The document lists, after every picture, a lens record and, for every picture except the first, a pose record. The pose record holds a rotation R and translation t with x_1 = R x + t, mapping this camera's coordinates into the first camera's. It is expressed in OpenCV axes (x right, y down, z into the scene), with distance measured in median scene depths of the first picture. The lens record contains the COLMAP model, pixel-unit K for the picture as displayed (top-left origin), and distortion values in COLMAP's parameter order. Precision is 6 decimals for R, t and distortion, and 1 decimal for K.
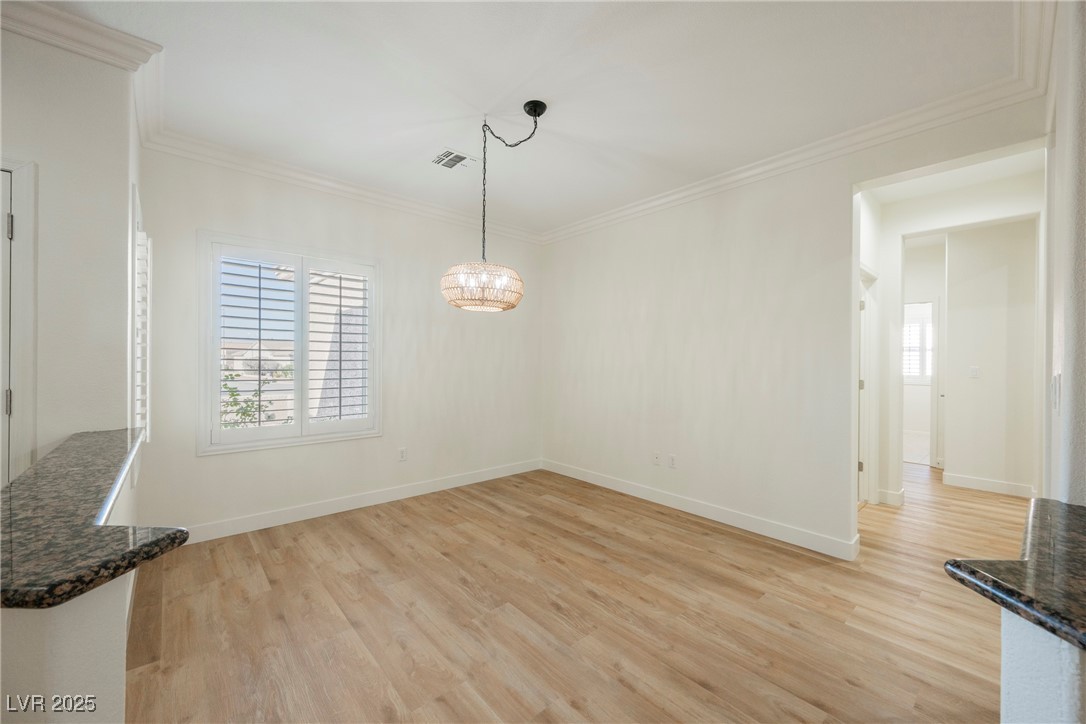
lens RADIAL K [[430.0, 0, 547.6], [0, 430.0, 362.7], [0, 0, 1]] dist [-0.001307, -0.000118]
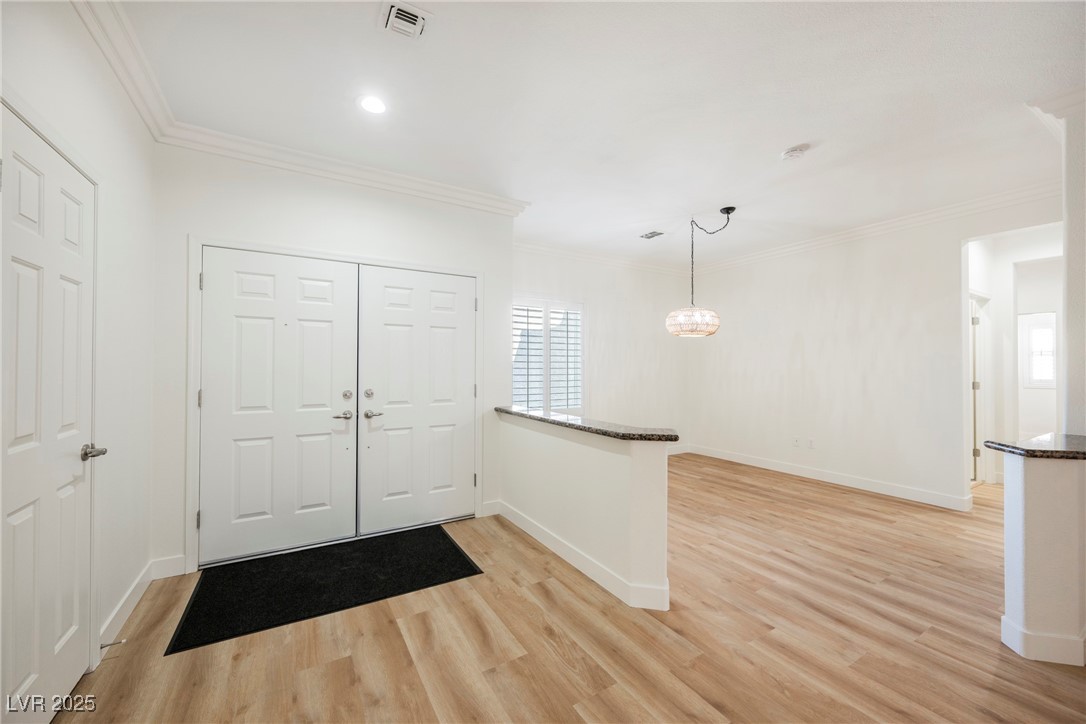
lens RADIAL K [[430.0, 0, 547.6], [0, 430.0, 362.7], [0, 0, 1]] dist [-0.001307, -0.000118]
pose [[0.983279, -0.008171, -0.181922, -0.392158], [0.006214, 0.999917, -0.011324, -0.011372], [0.182000, 0.010004, 0.983248, -0.665731]]
